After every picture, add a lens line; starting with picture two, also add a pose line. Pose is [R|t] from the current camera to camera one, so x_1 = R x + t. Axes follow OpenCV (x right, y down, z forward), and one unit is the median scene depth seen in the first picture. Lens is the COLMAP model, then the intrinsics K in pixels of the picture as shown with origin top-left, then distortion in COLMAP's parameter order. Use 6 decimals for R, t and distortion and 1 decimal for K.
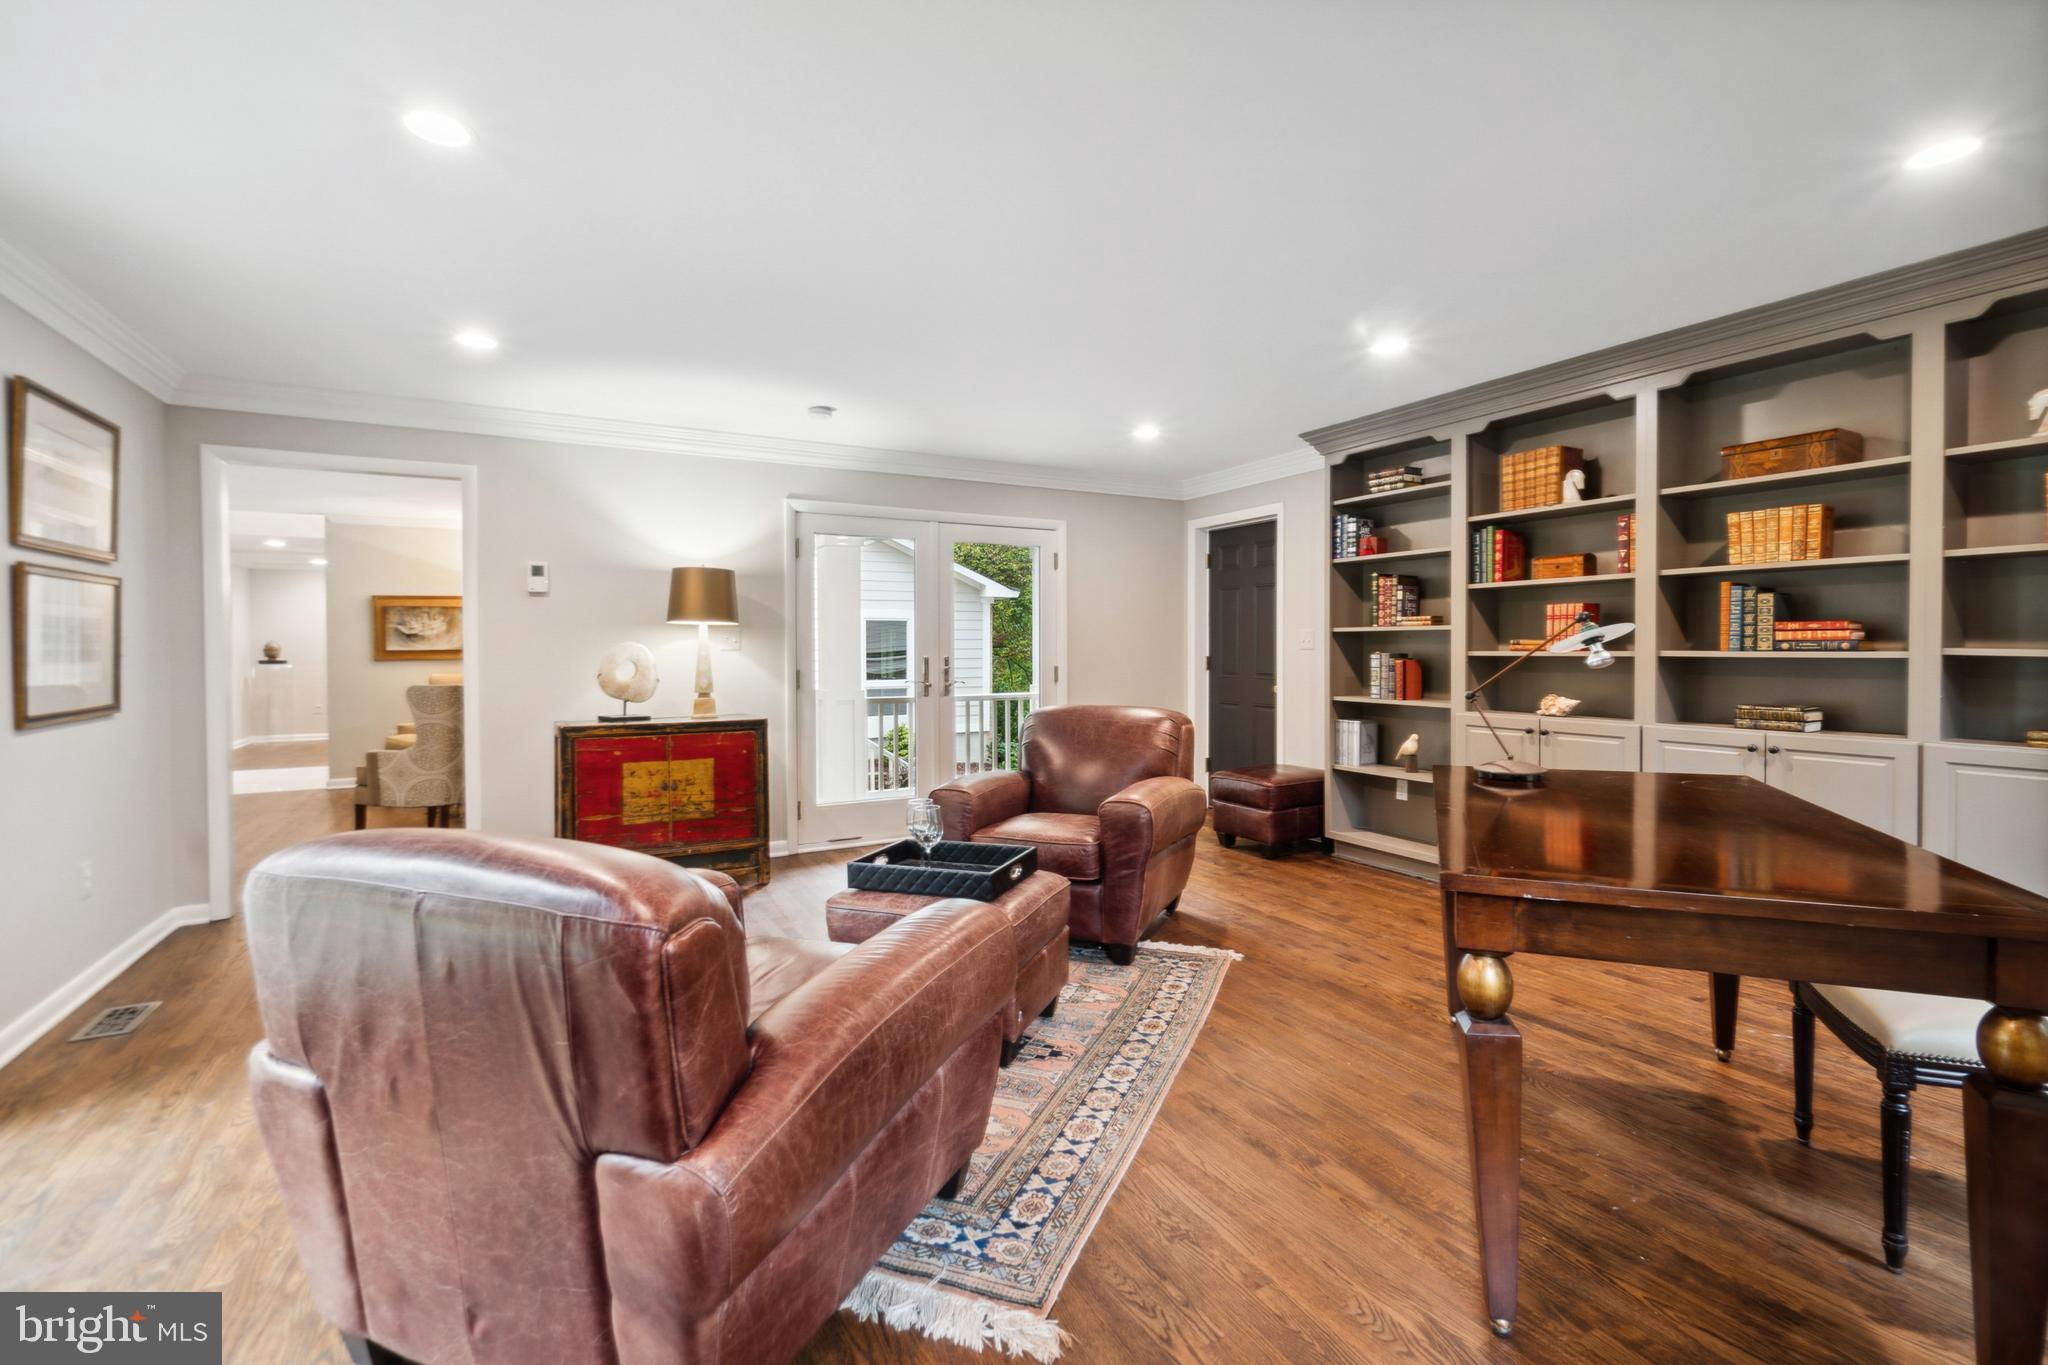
lens RADIAL K [[915.9, 0, 1033.1], [0, 915.9, 653.3], [0, 0, 1]] dist [-0.001583, -0.000301]
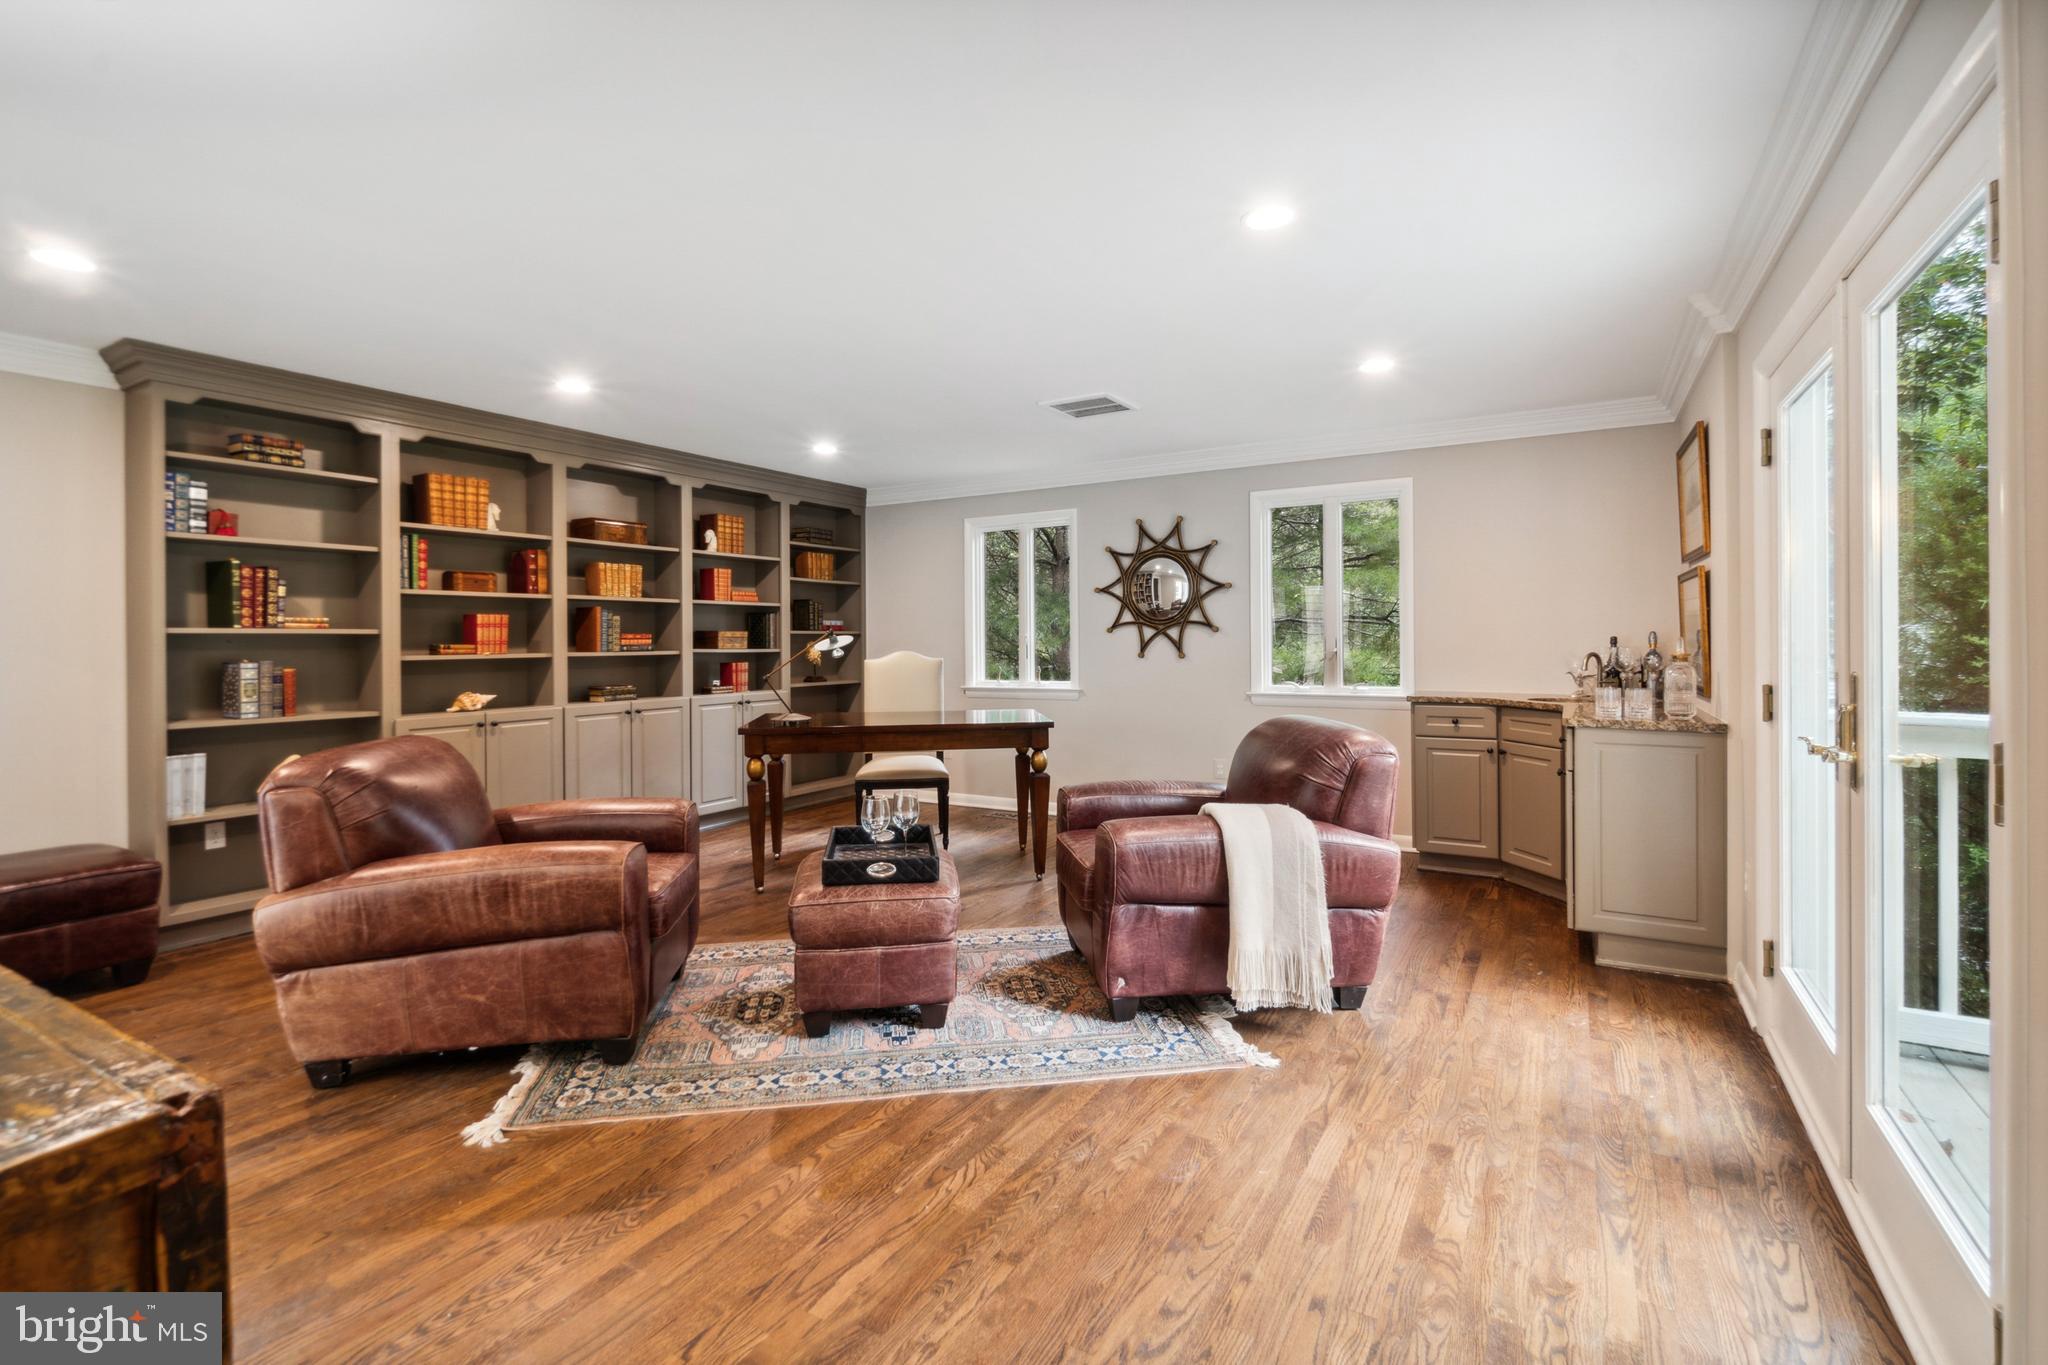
lens RADIAL K [[915.9, 0, 1033.1], [0, 915.9, 653.3], [0, 0, 1]] dist [-0.001583, -0.000301]
pose [[-0.512072, -0.004018, 0.858933, -0.795874], [0.016939, 0.999747, 0.014776, -0.009194], [-0.858775, 0.022115, -0.511875, 0.999186]]
